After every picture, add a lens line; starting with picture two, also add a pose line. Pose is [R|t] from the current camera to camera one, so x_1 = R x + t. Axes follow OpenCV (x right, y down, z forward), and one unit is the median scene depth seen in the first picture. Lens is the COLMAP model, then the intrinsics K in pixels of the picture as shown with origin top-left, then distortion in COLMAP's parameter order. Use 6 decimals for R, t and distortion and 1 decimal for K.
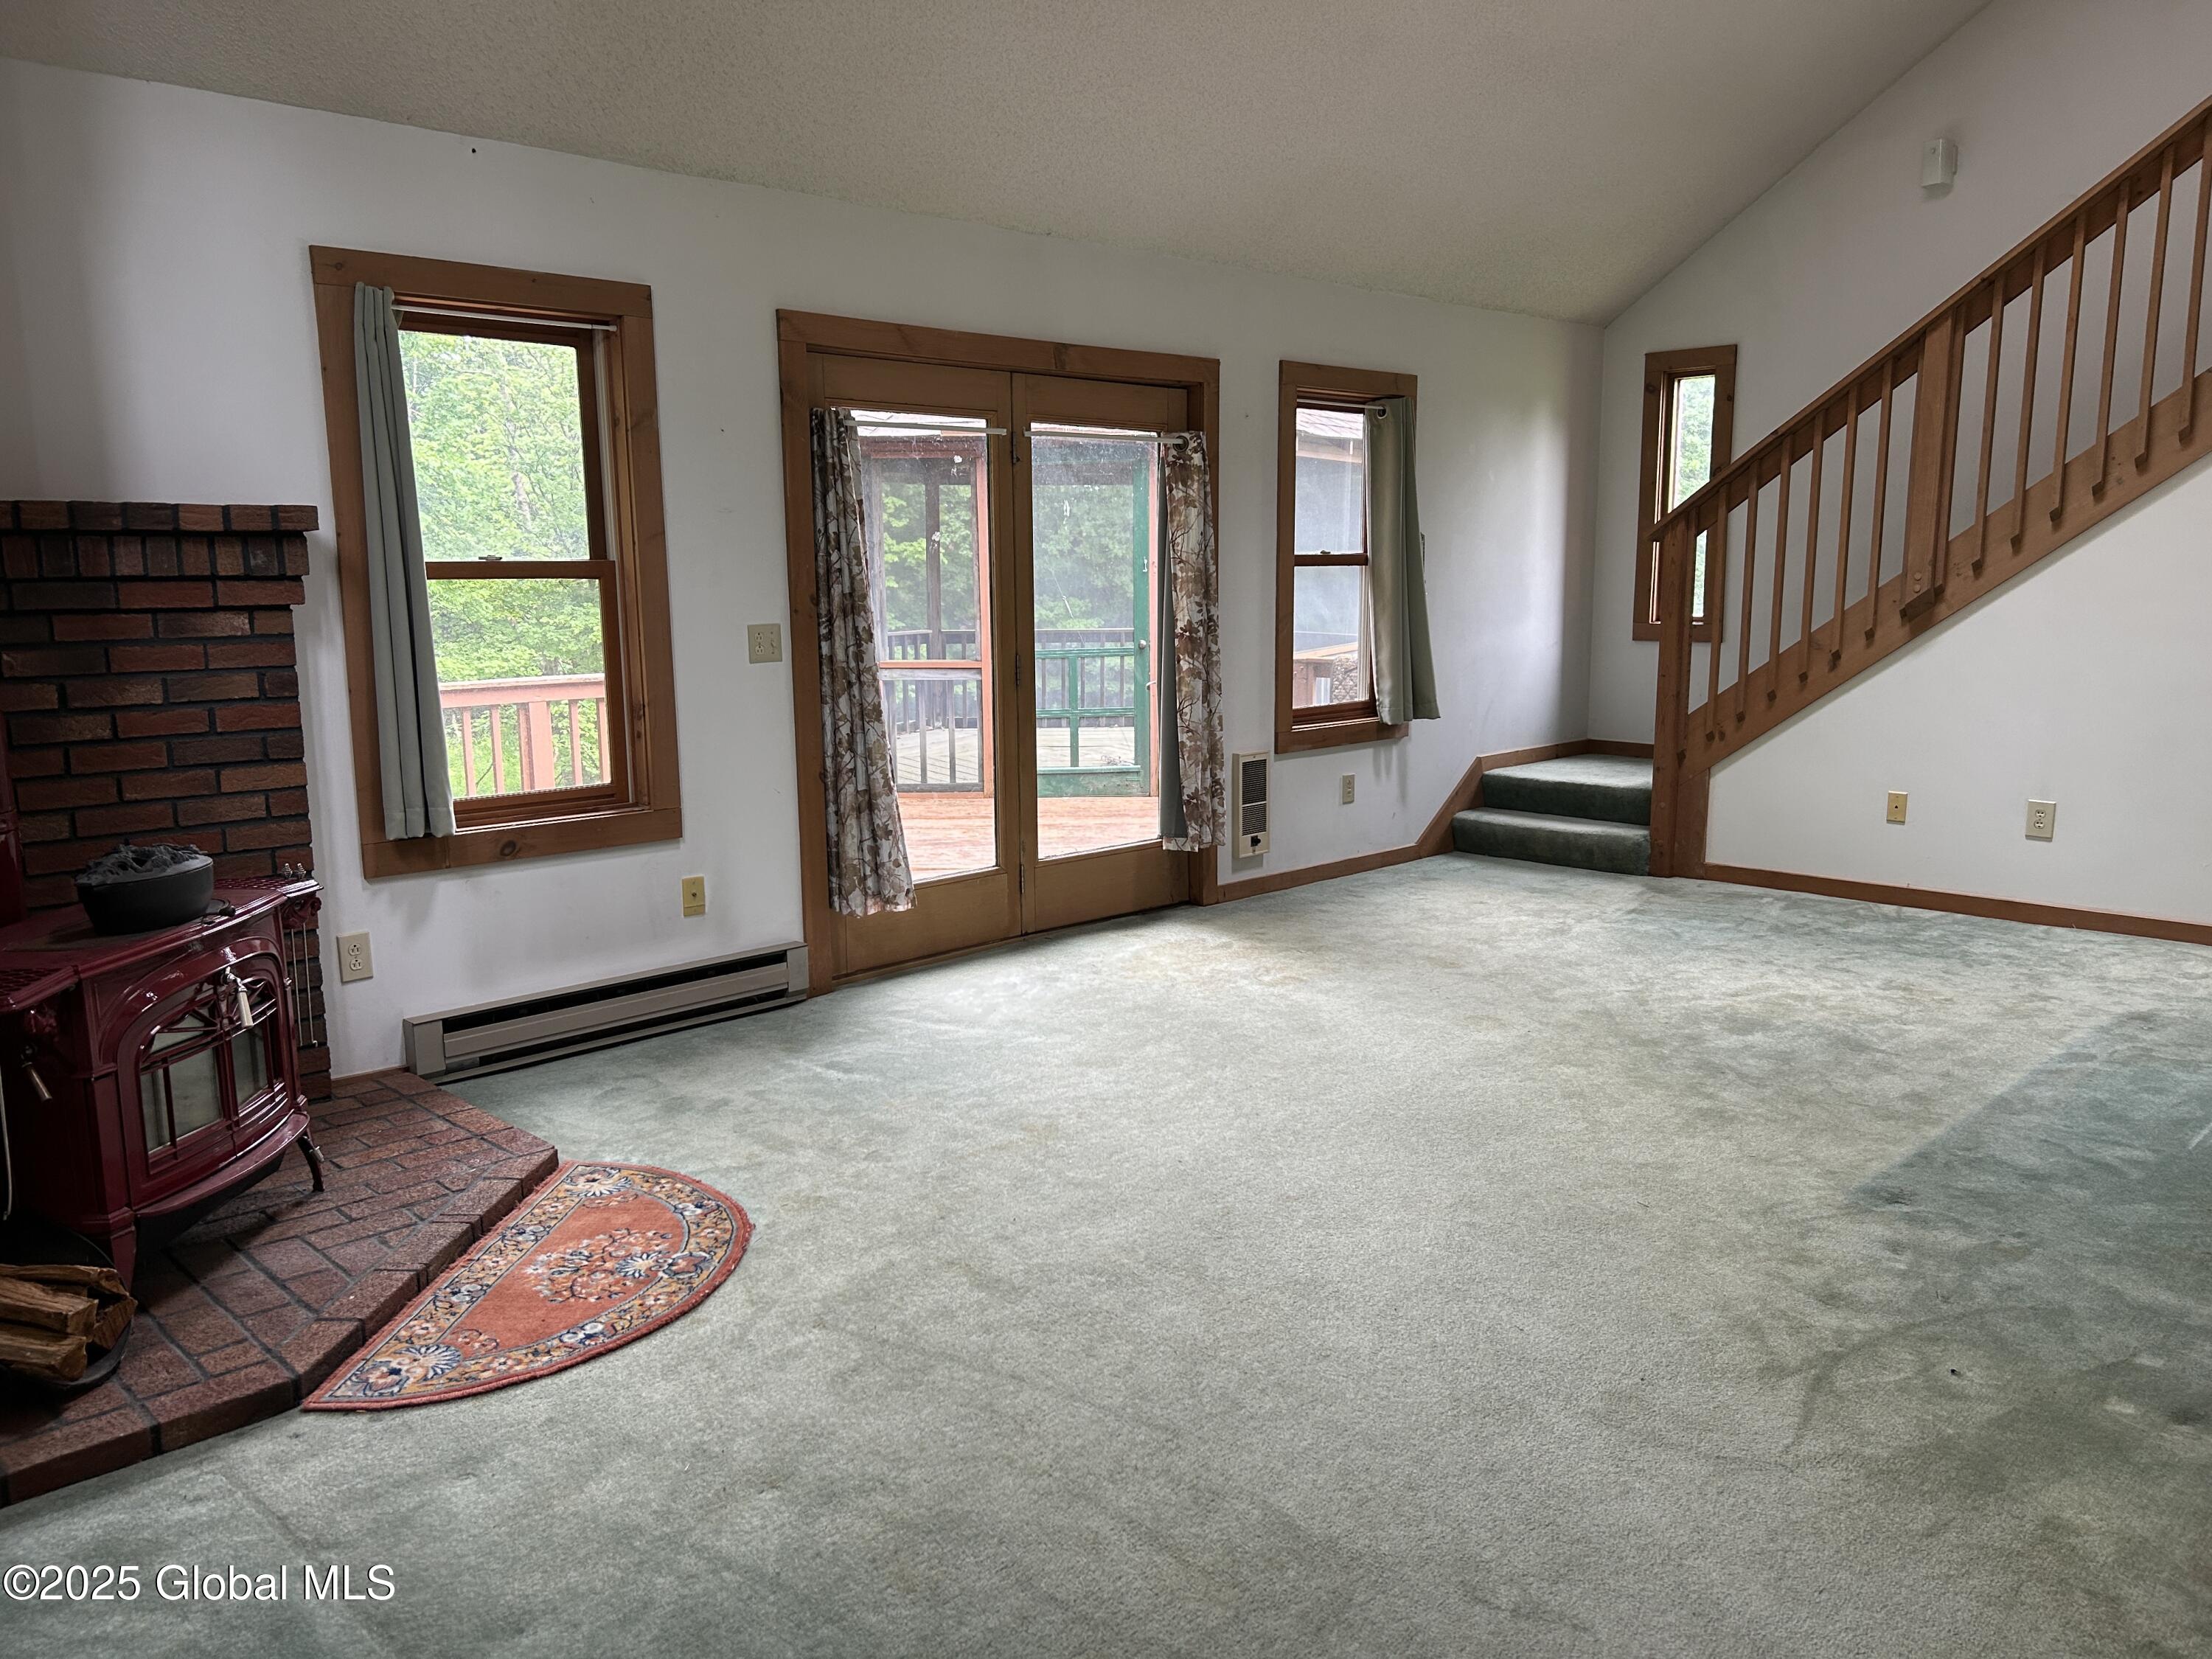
lens RADIAL K [[1672.9, 0, 1097.5], [0, 1672.9, 833.1], [0, 0, 1]] dist [0.062500, -0.038723]
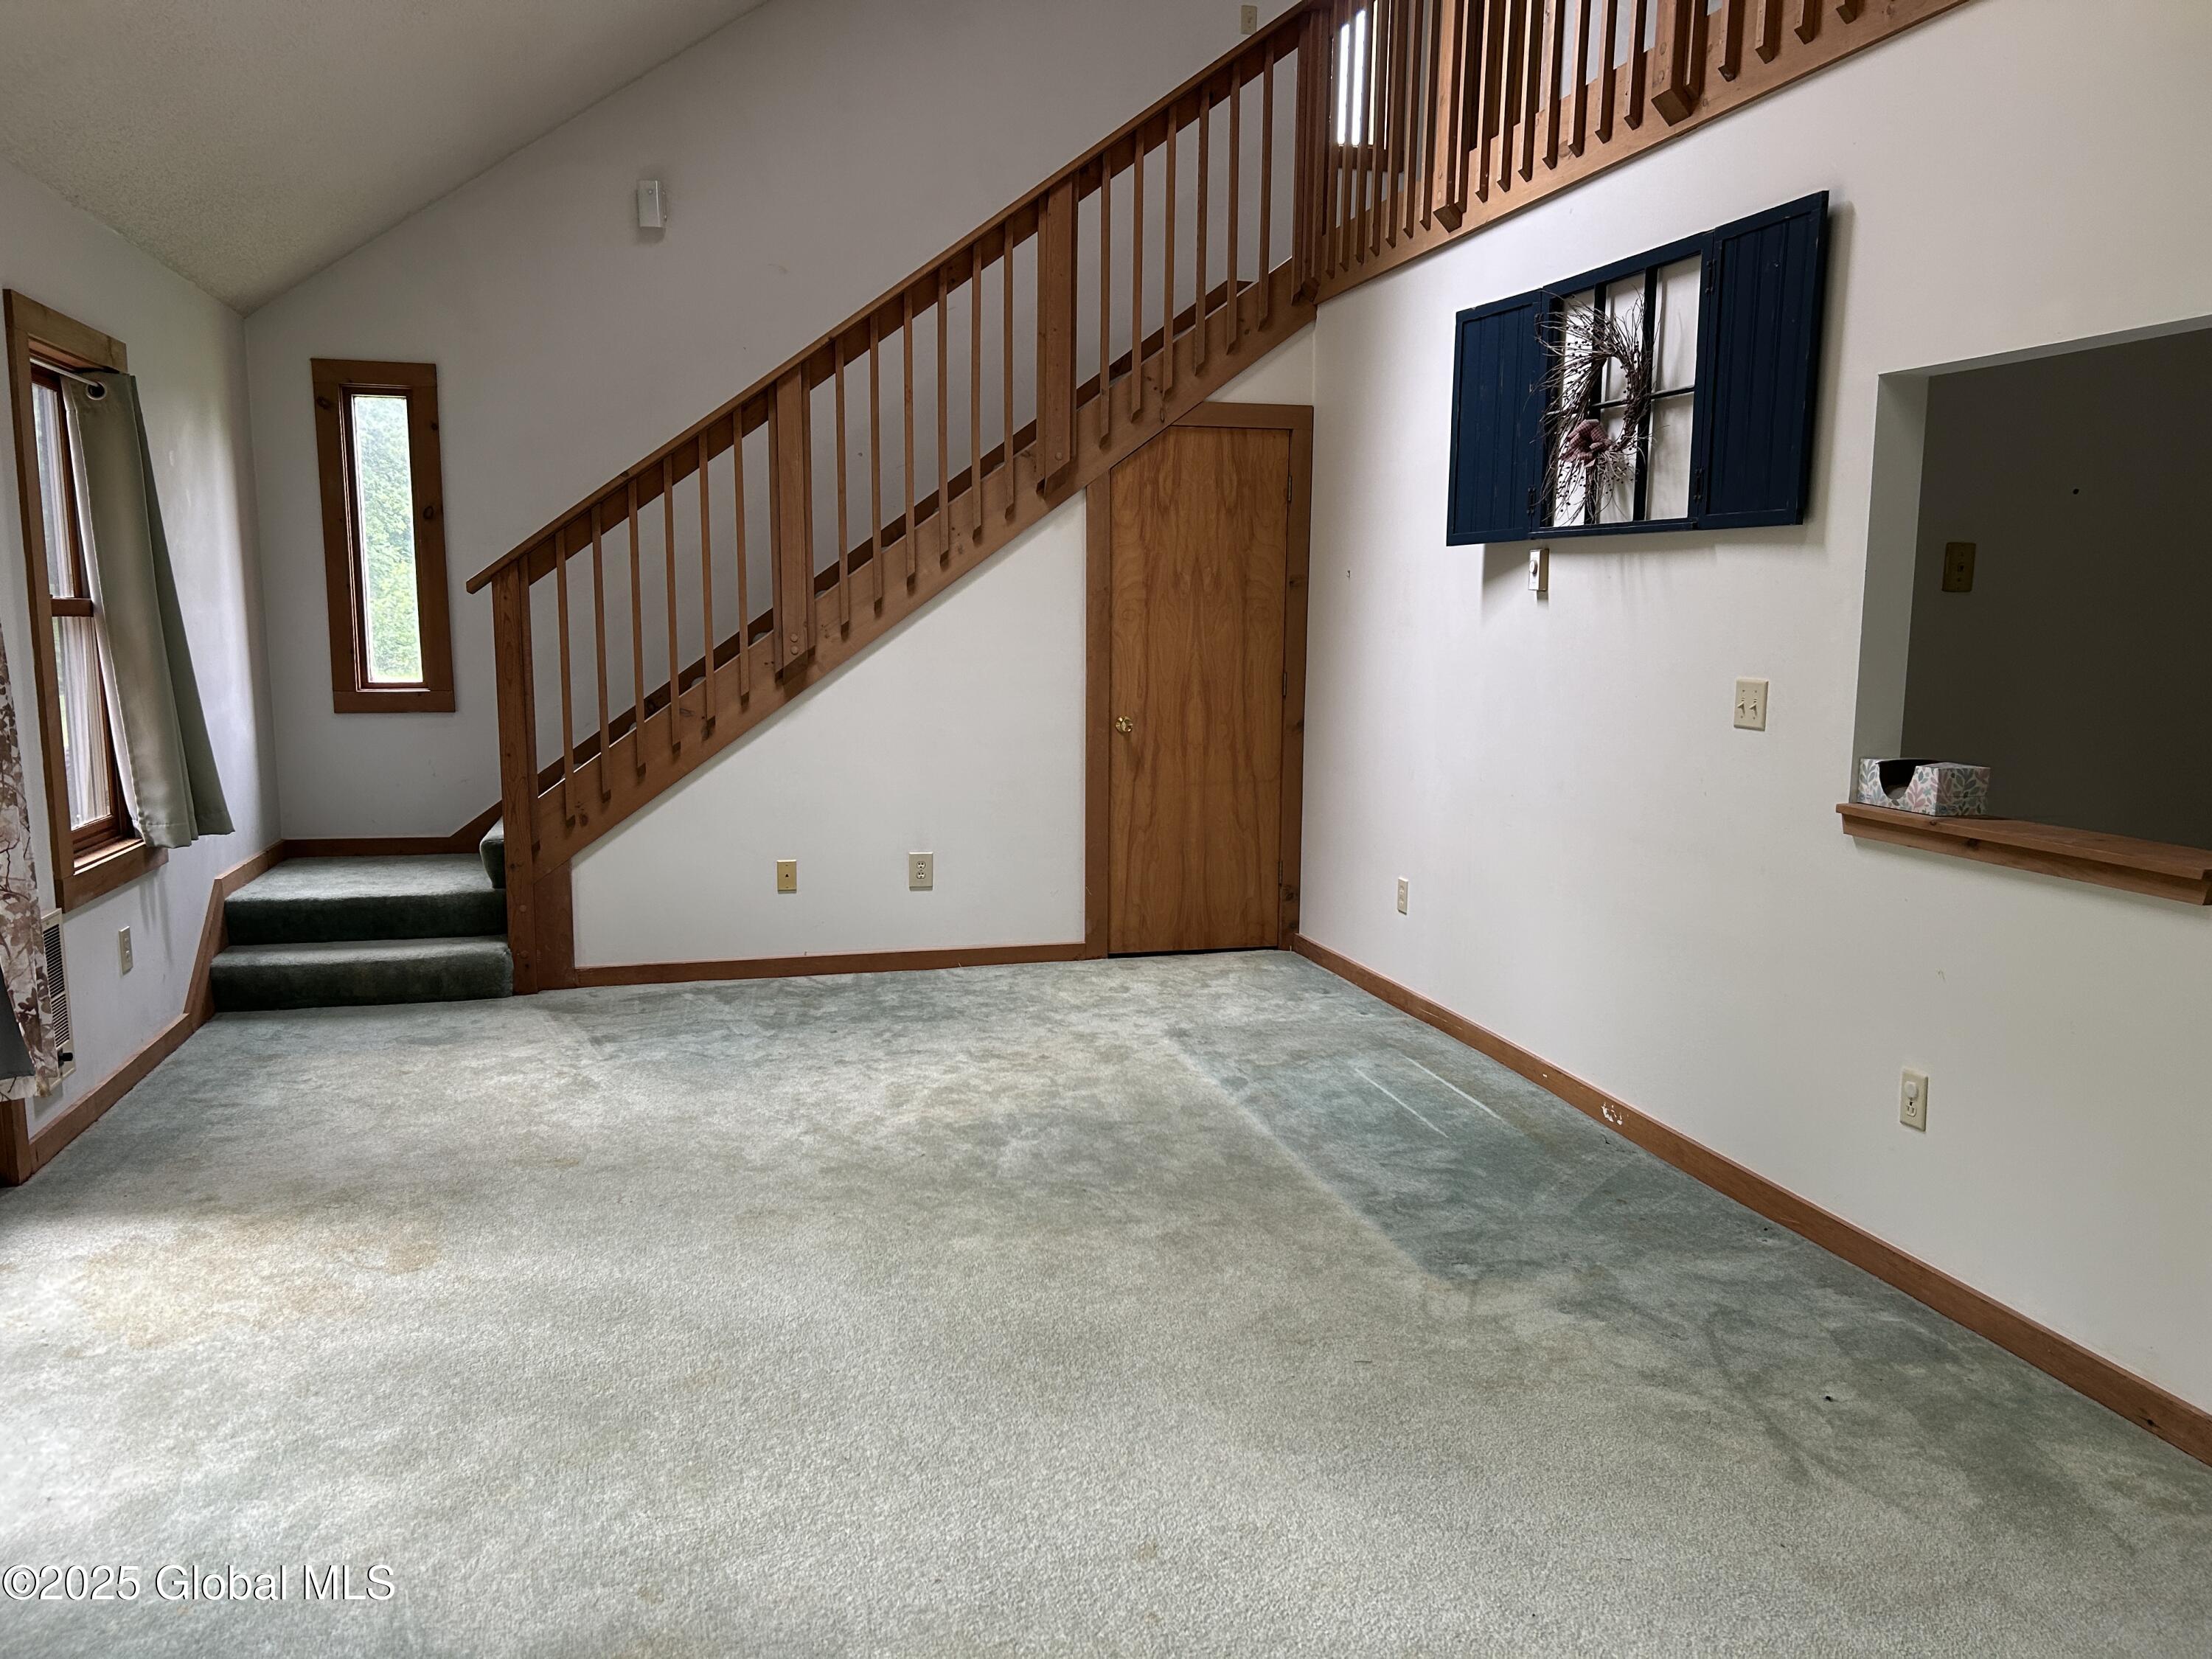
lens RADIAL K [[1666.8, 0, 1106.0], [0, 1666.8, 829.5], [0, 0, 1]] dist [0.095753, -0.115017]
pose [[0.502871, -0.101677, 0.858361, -0.337075], [0.130078, 0.990650, 0.041141, -0.076246], [-0.854518, 0.090965, 0.511395, 0.475347]]
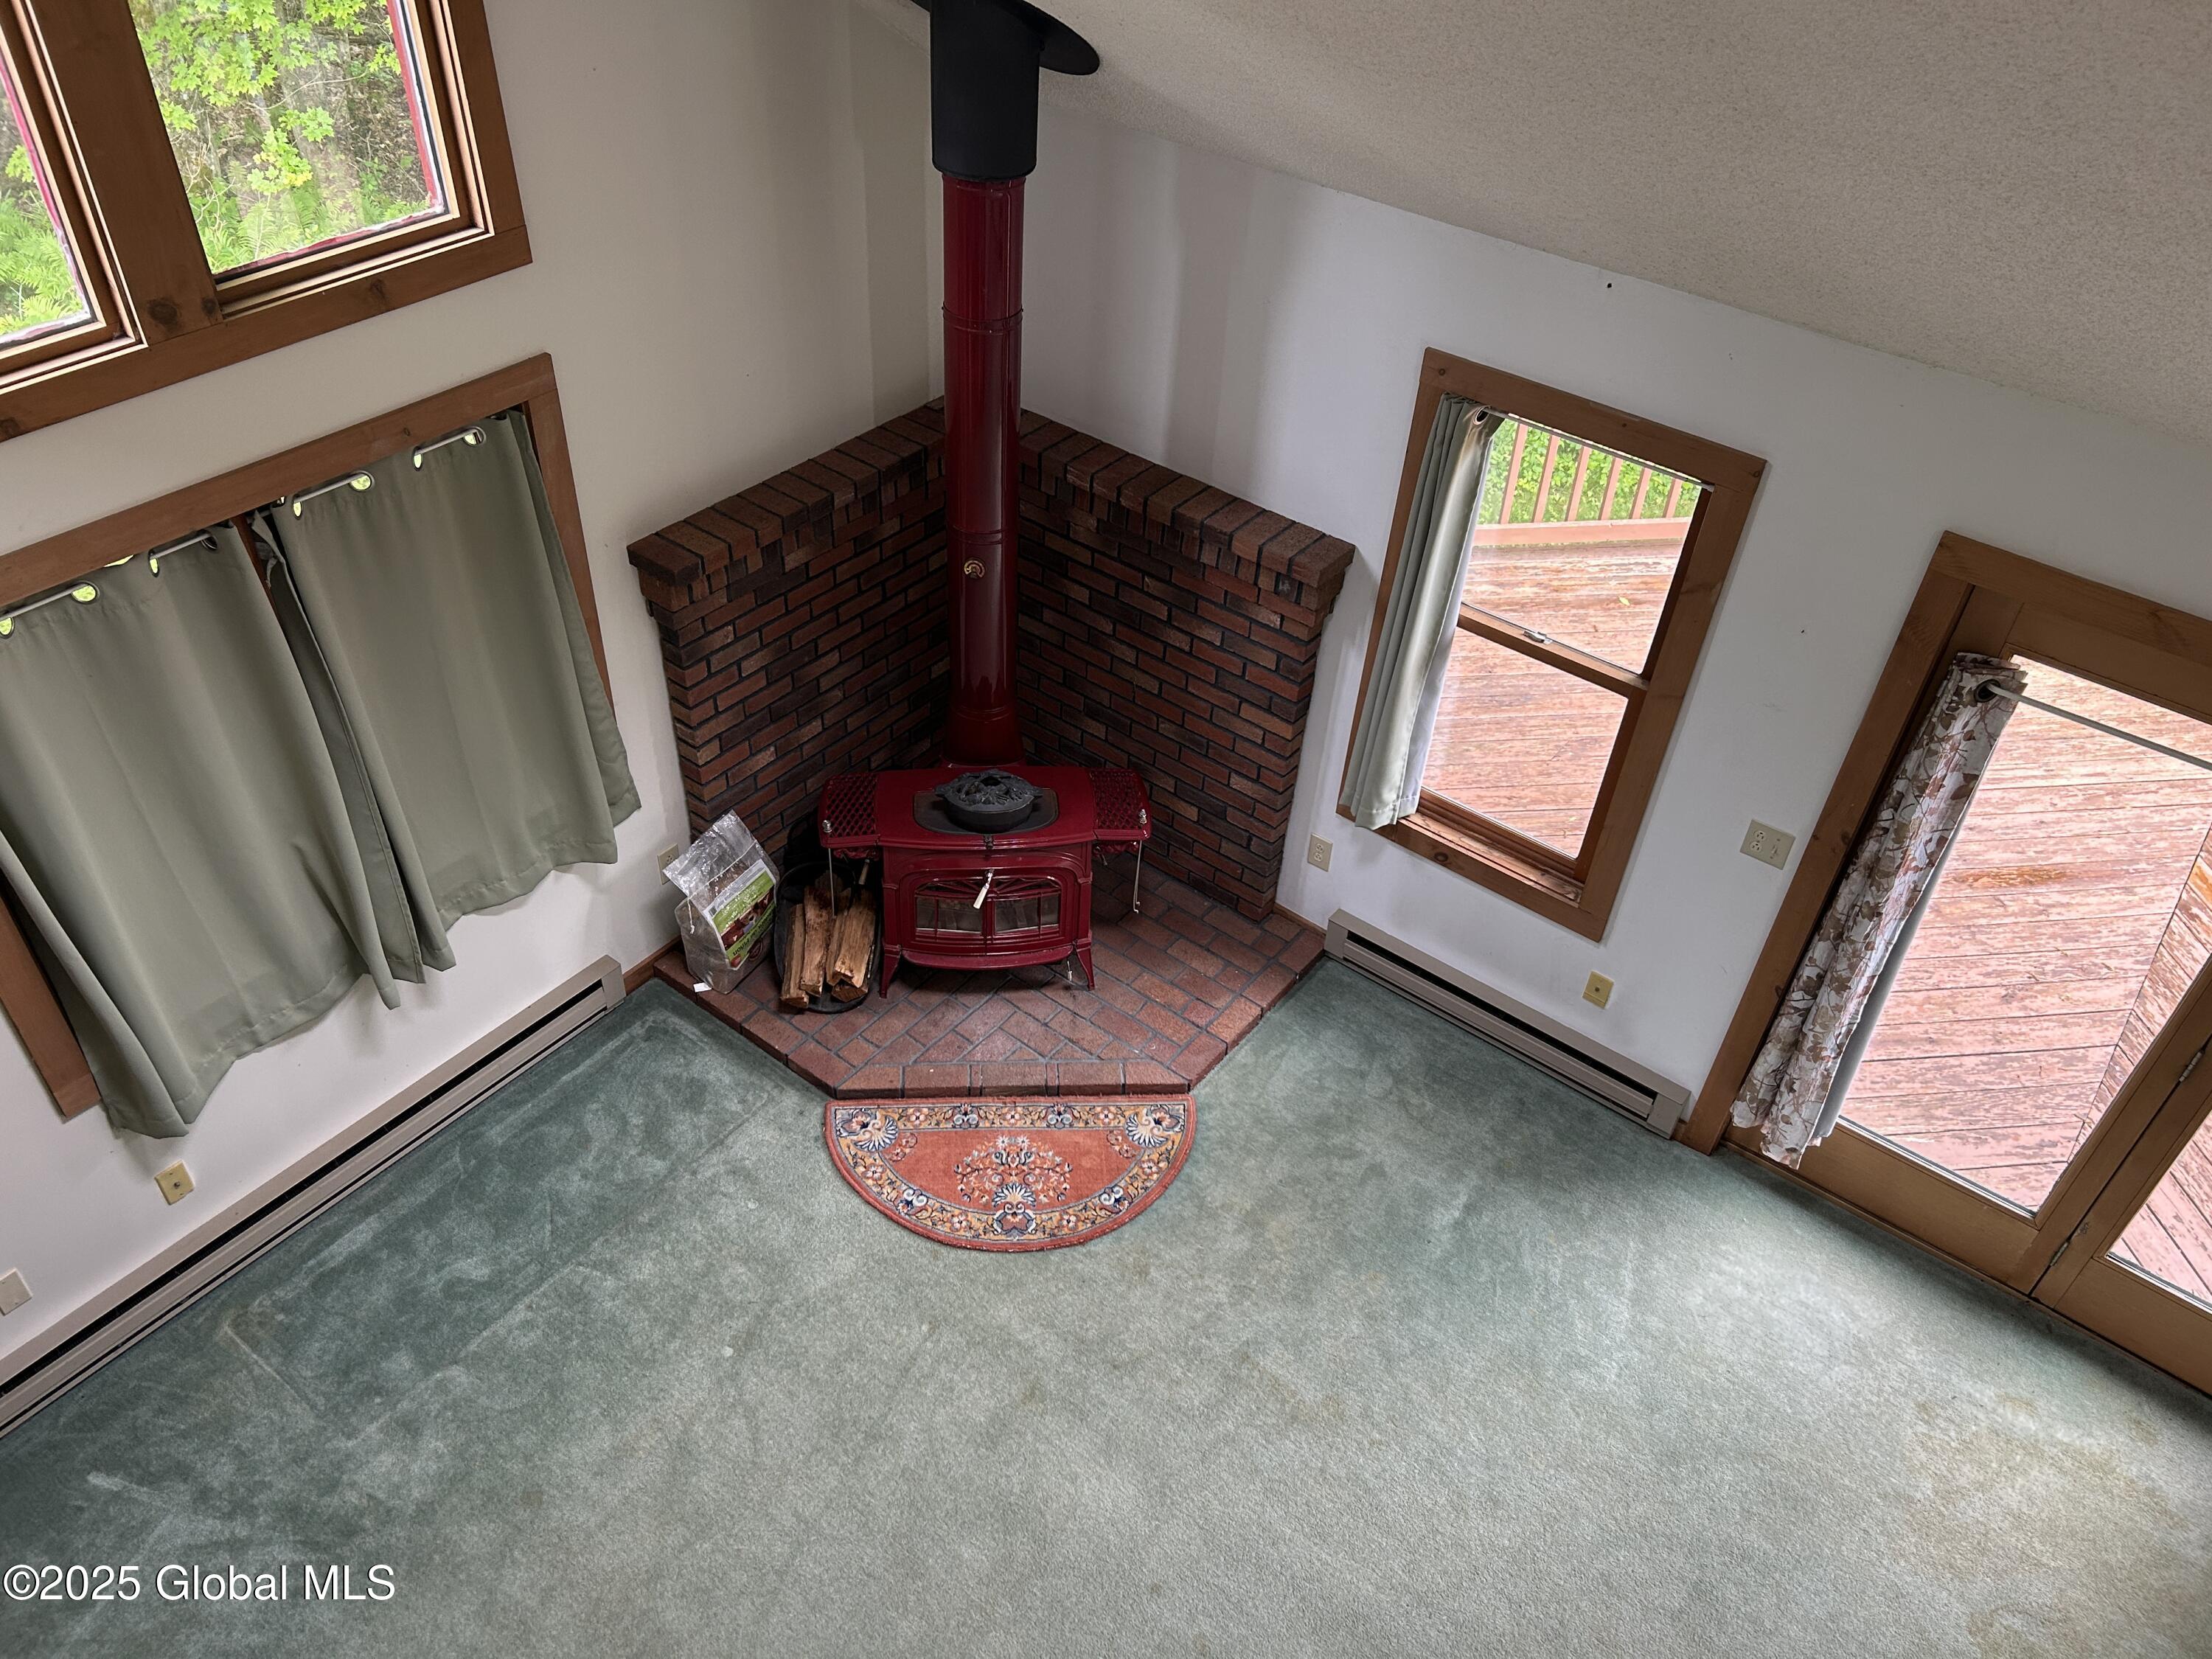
lens RADIAL K [[1666.8, 0, 1106.0], [0, 1666.8, 829.5], [0, 0, 1]] dist [0.095753, -0.115017]
pose [[0.131312, 0.653535, -0.745418, 0.425902], [-0.205015, 0.753577, 0.624573, -0.628418], [0.969910, 0.070808, 0.232938, 0.491475]]
